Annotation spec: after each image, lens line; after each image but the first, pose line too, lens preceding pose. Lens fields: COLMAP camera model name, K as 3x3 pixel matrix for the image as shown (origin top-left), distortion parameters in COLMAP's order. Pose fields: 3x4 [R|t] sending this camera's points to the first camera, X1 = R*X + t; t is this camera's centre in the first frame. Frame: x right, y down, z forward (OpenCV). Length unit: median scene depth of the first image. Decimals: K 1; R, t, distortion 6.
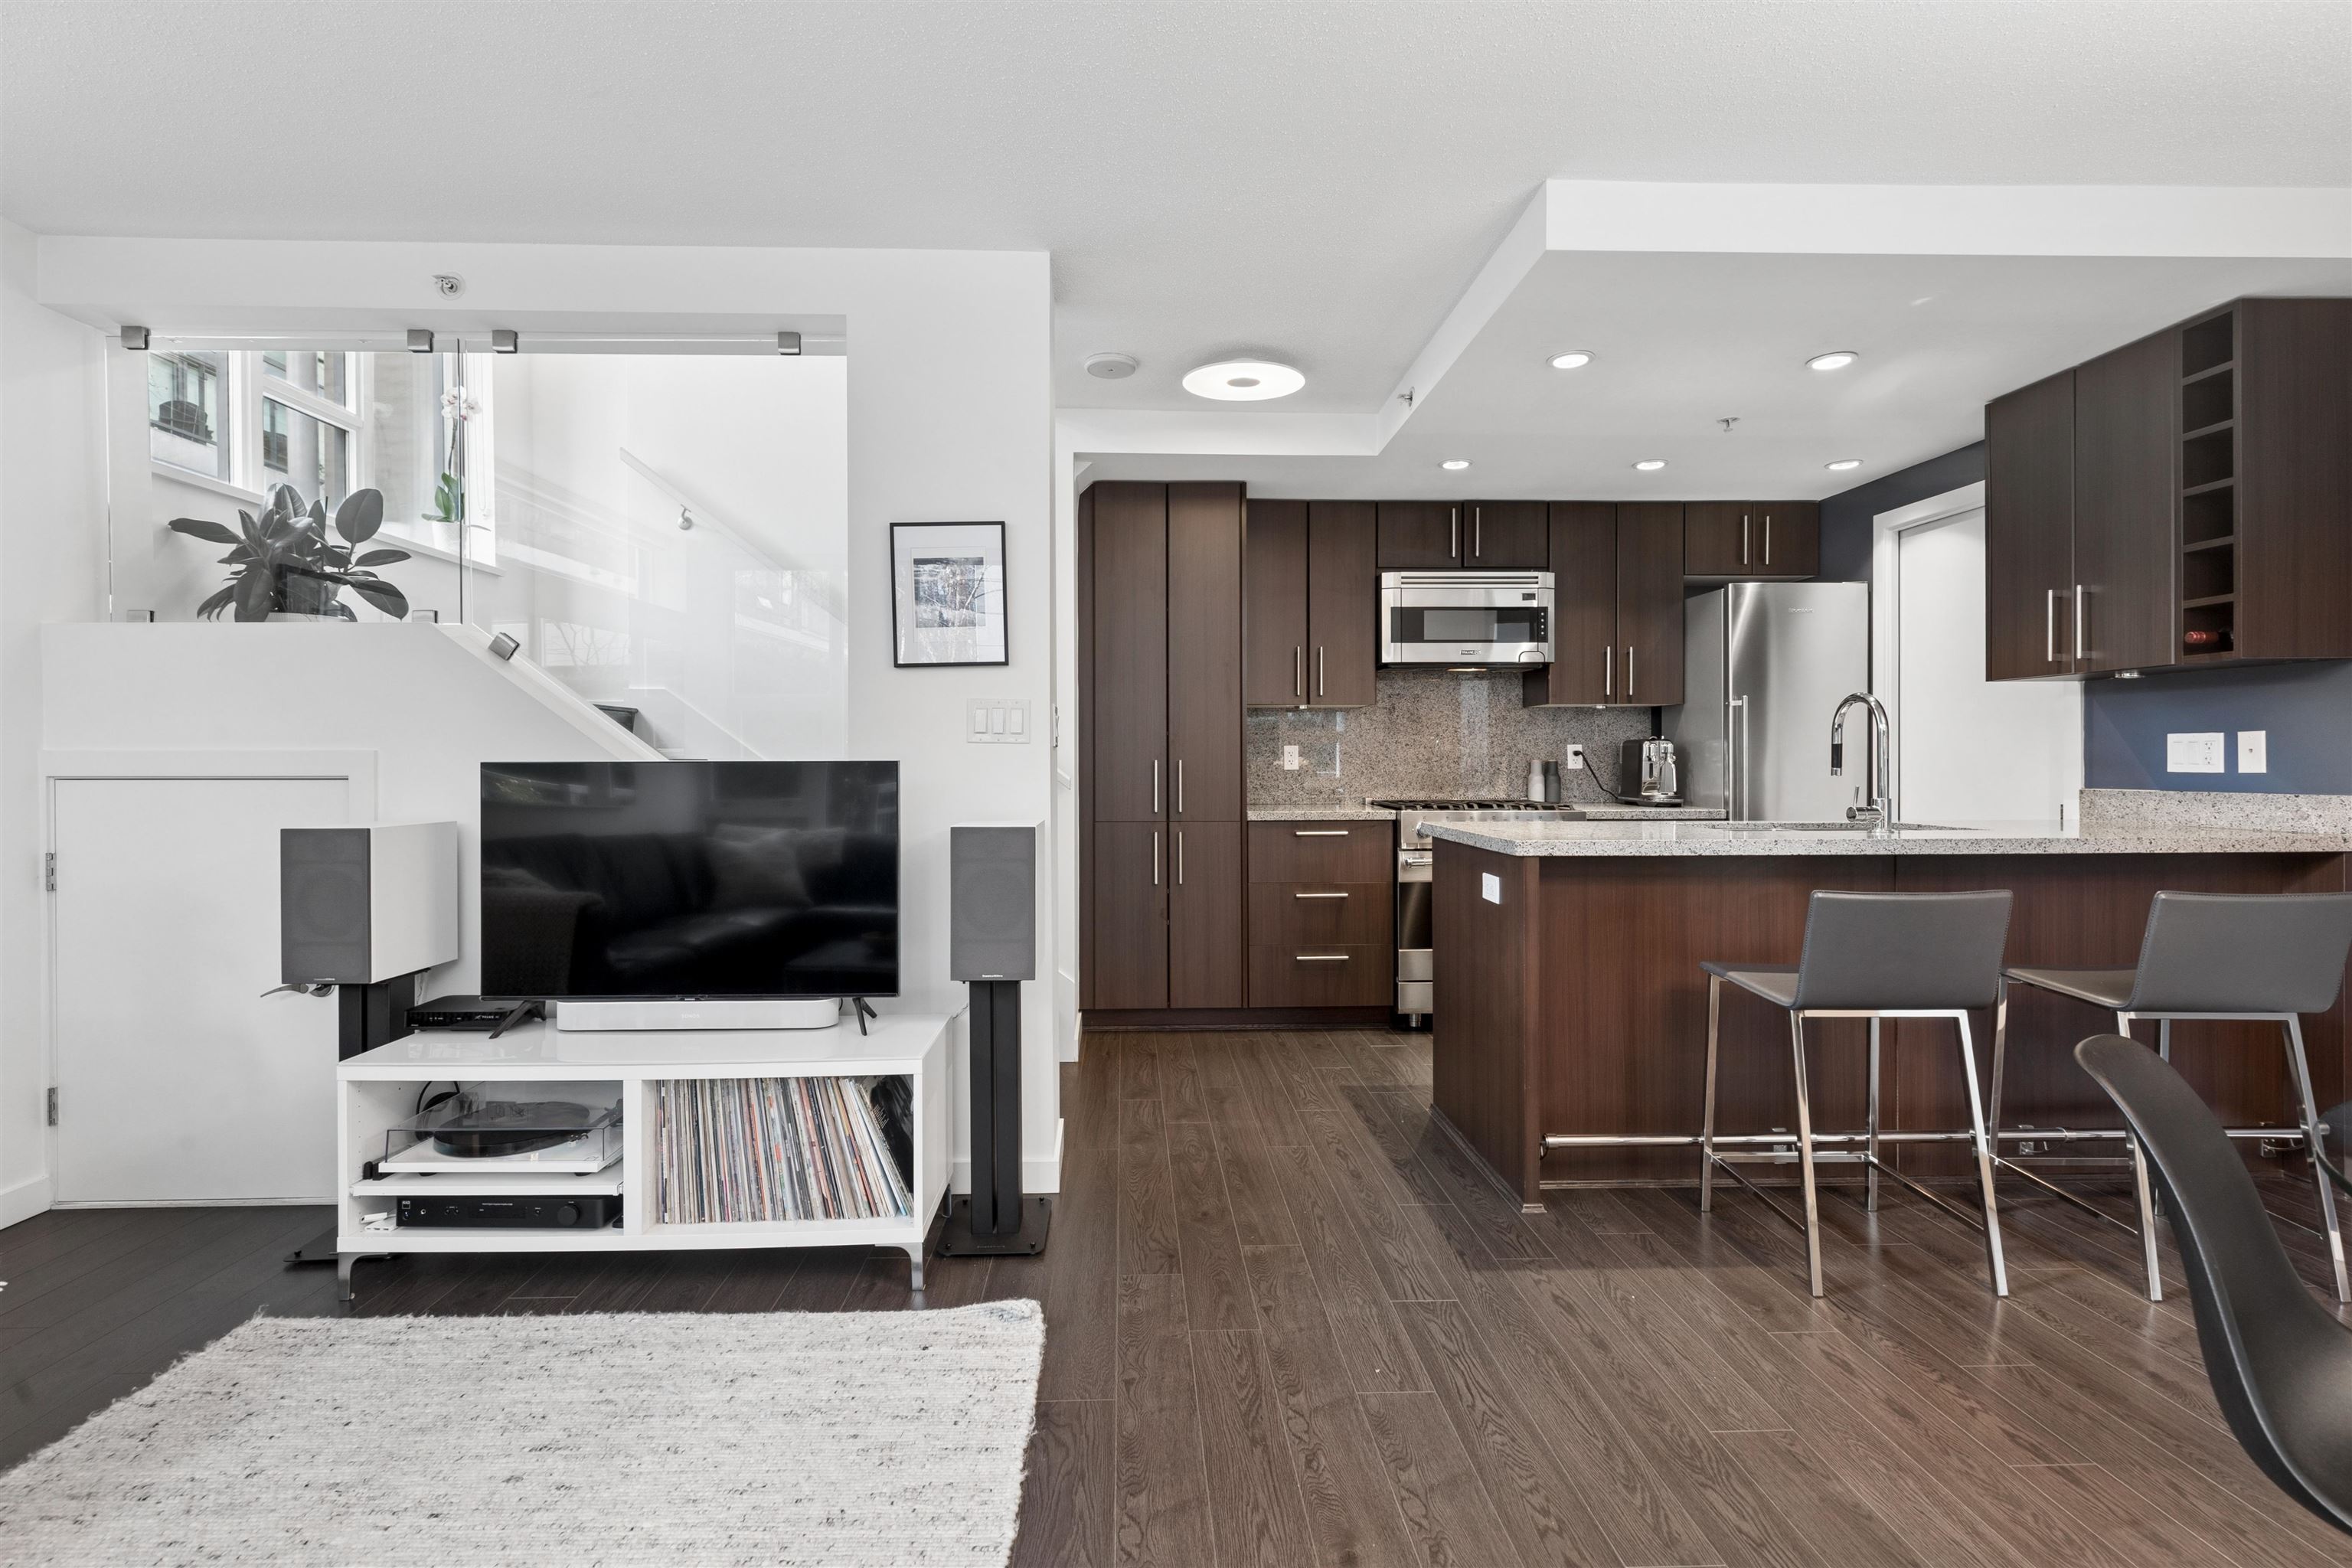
lens RADIAL K [[1067.4, 0, 1149.2], [0, 1067.4, 767.1], [0, 0, 1]] dist [0.000815, 0.000019]
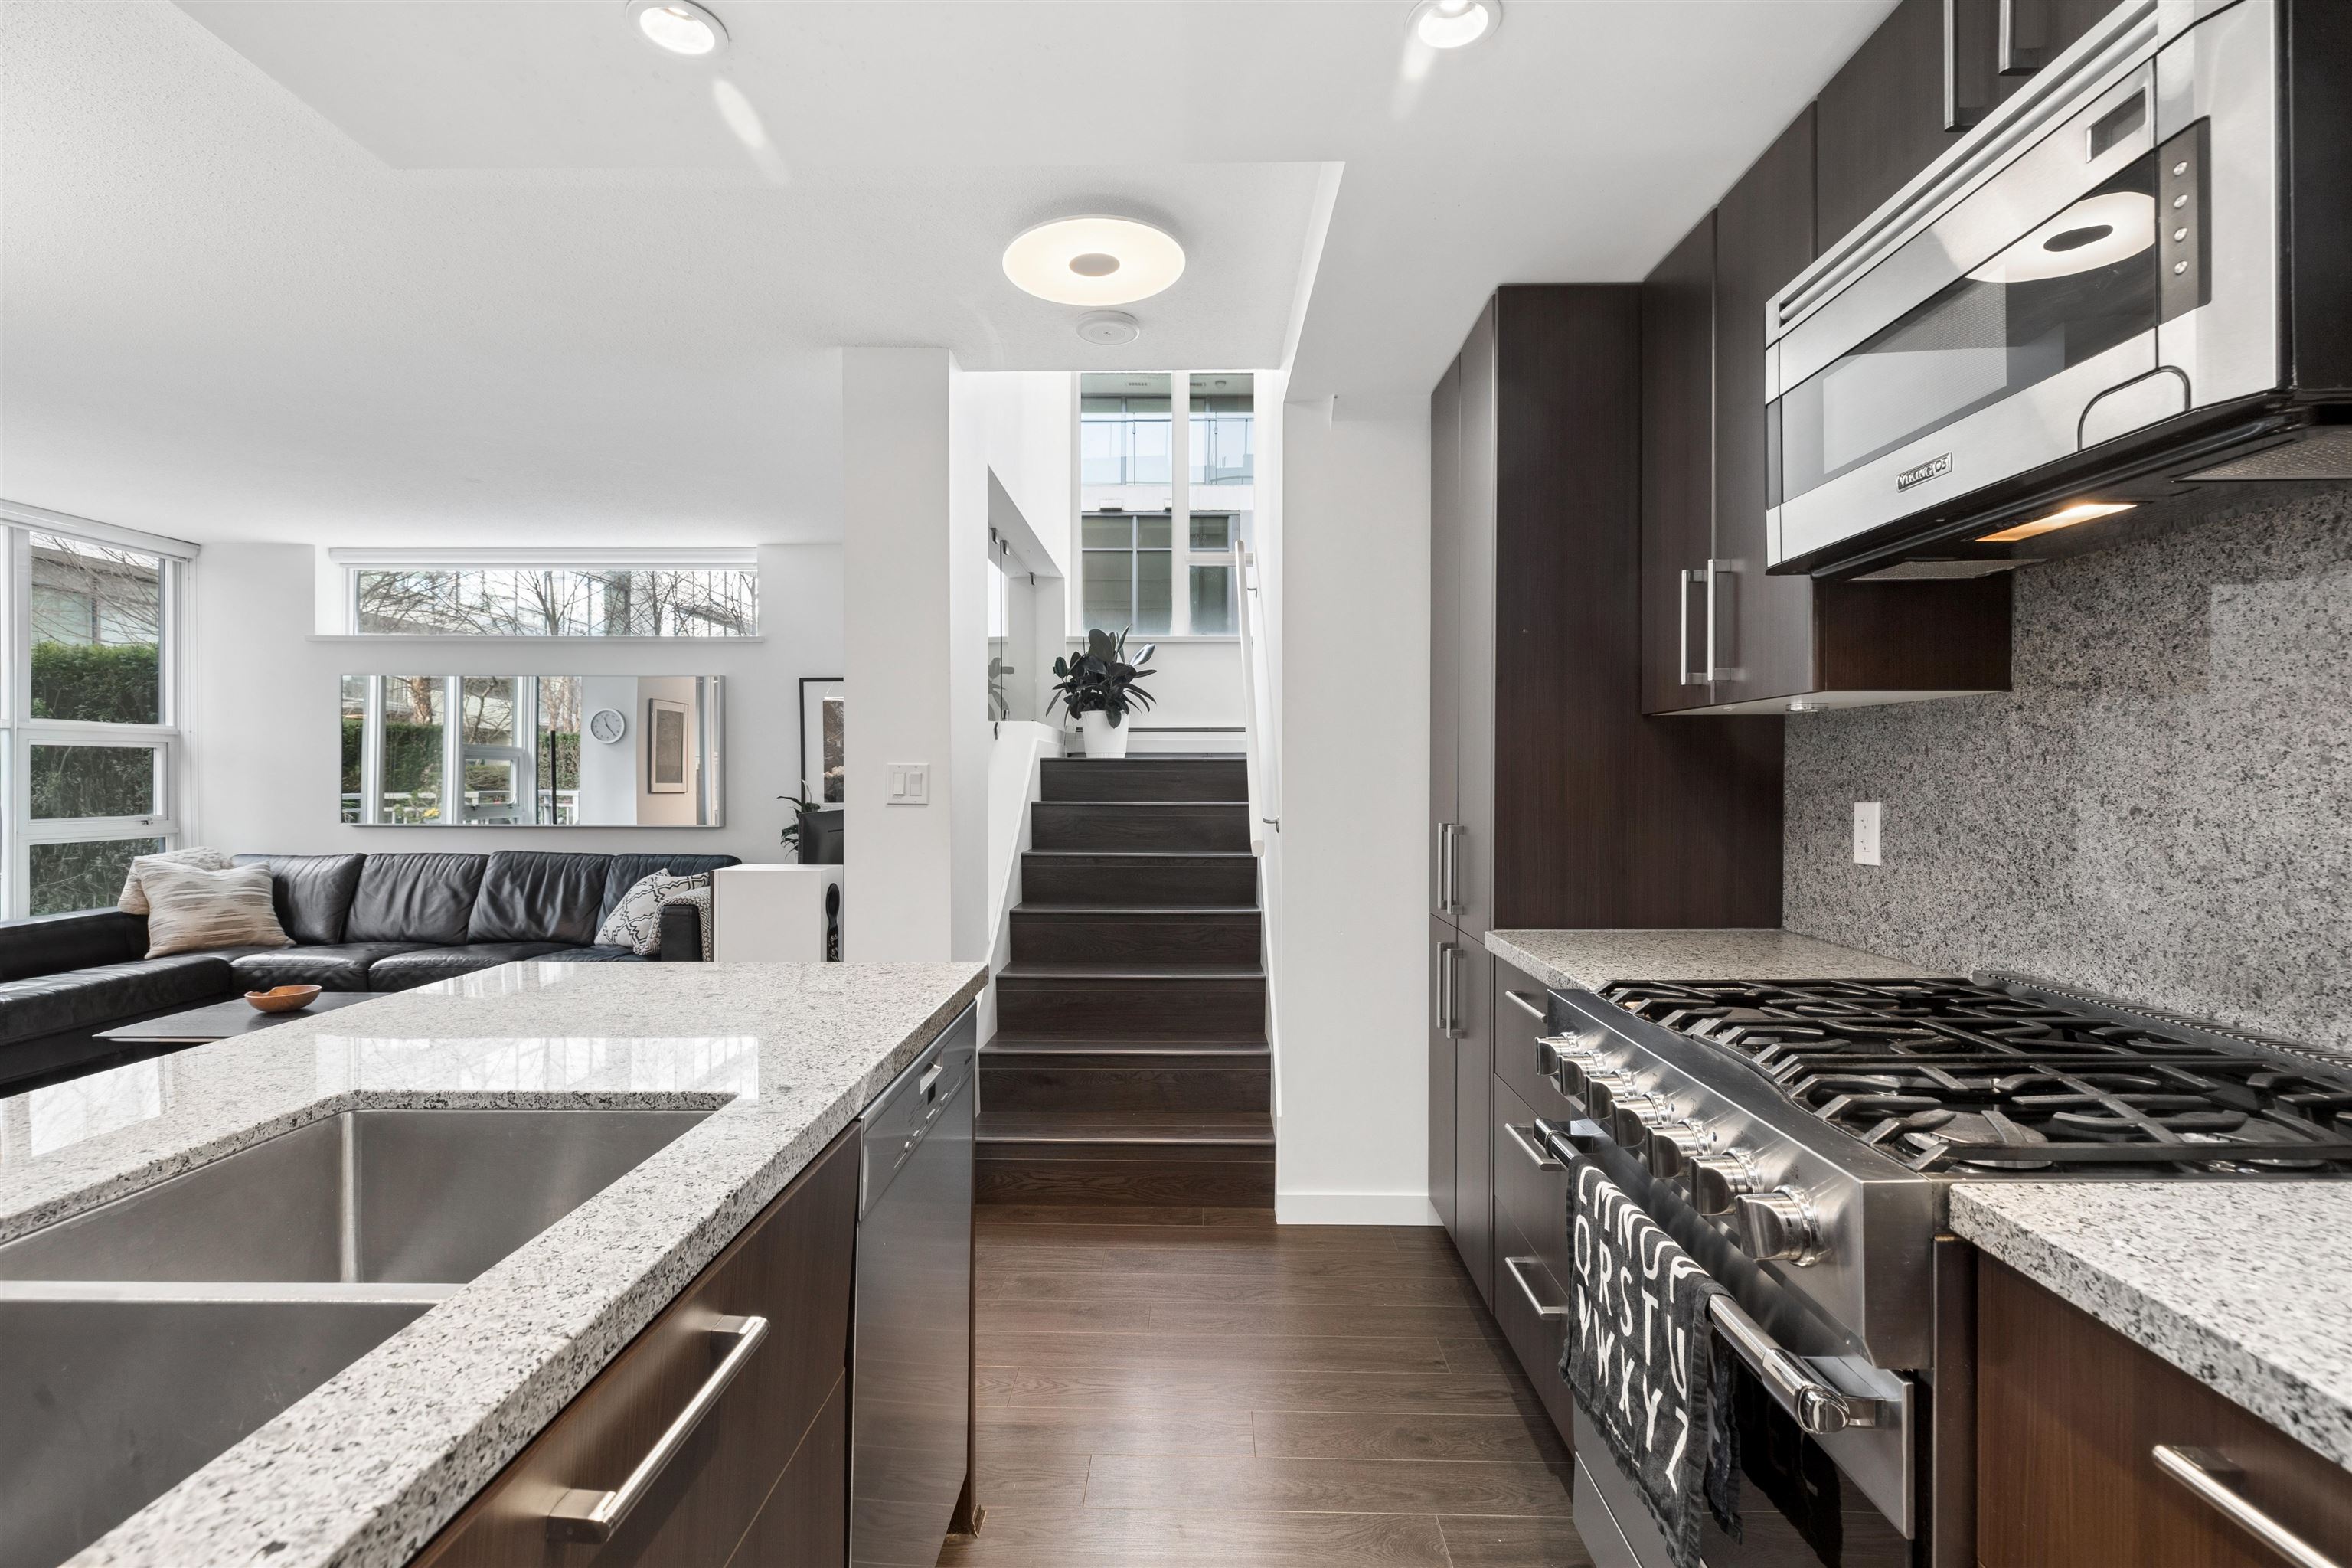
lens RADIAL K [[1048.0, 0, 1184.5], [0, 1048.0, 776.7], [0, 0, 1]] dist [0.003746, -0.000851]
pose [[-0.040881, 0.002188, -0.999162, 1.099507], [-0.006702, 0.999975, 0.002464, -0.060746], [0.999142, 0.006797, -0.040865, 1.600142]]
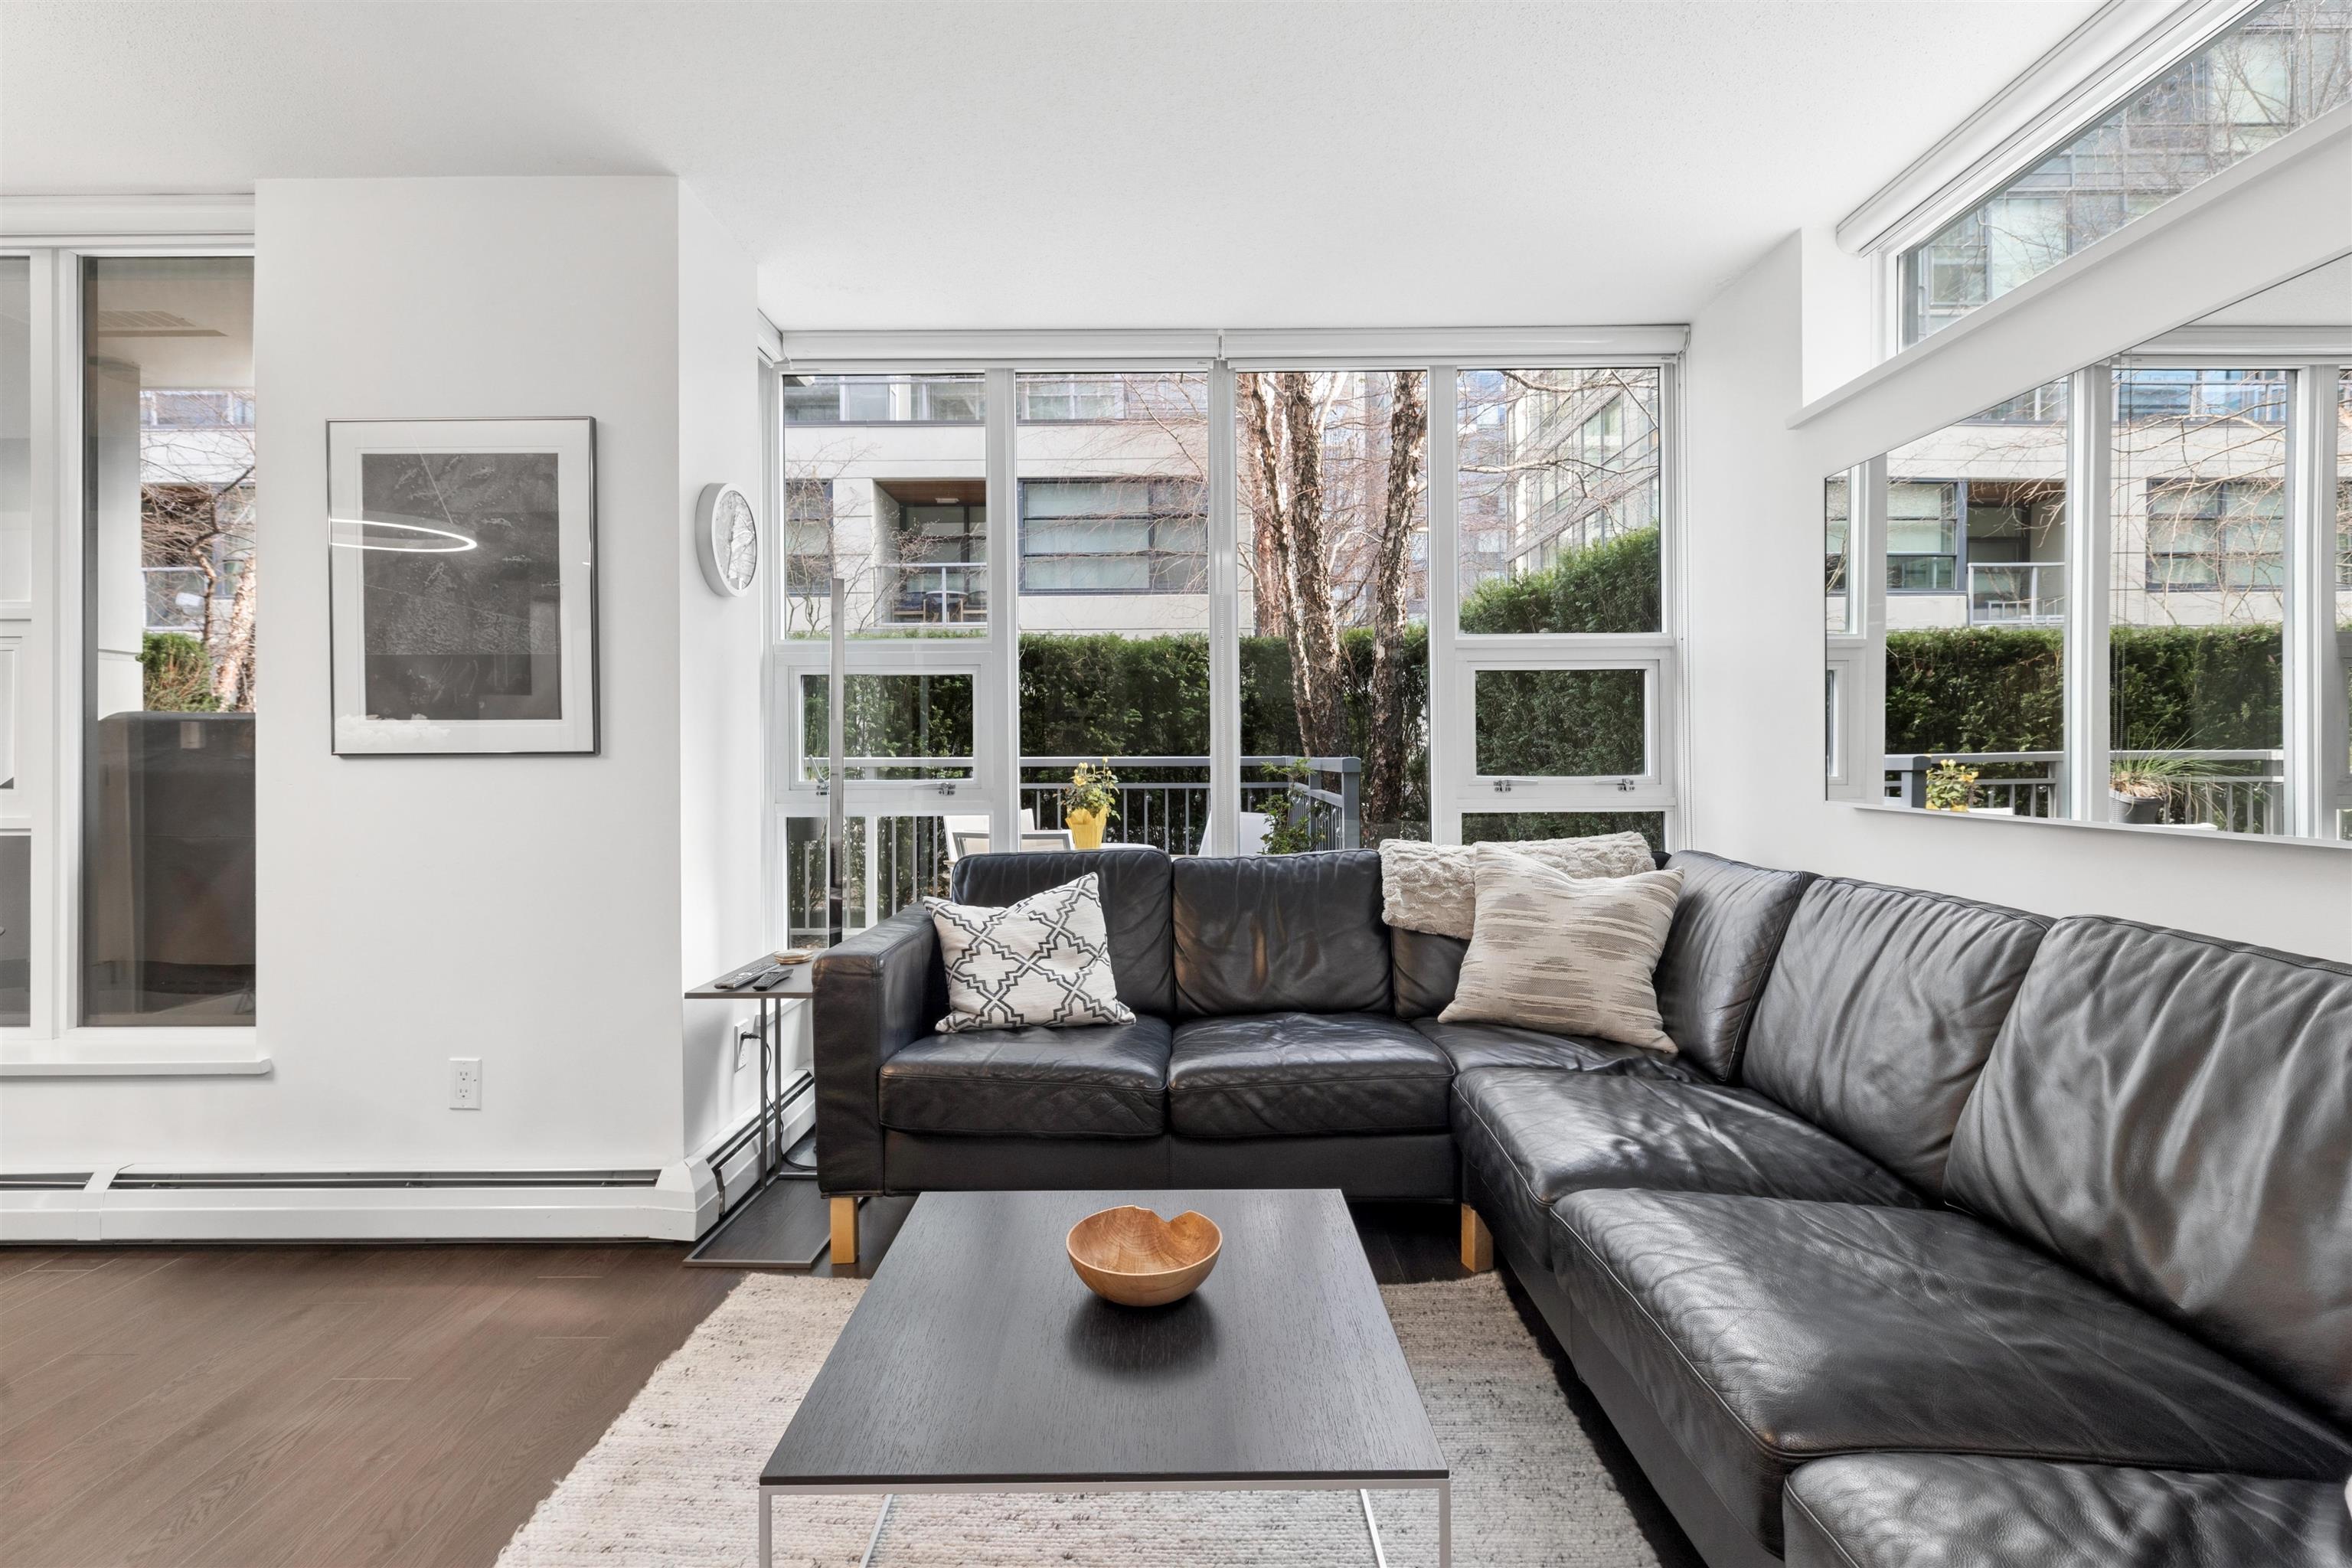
lens RADIAL K [[1068.8, 0, 1176.6], [0, 1068.8, 749.7], [0, 0, 1]] dist [0.003996, 0.000291]
pose [[-0.999245, 0.008609, 0.037877, -0.483608], [0.008604, 0.999963, -0.000294, 0.001398], [-0.037878, 0.000032, -0.999282, 0.775740]]
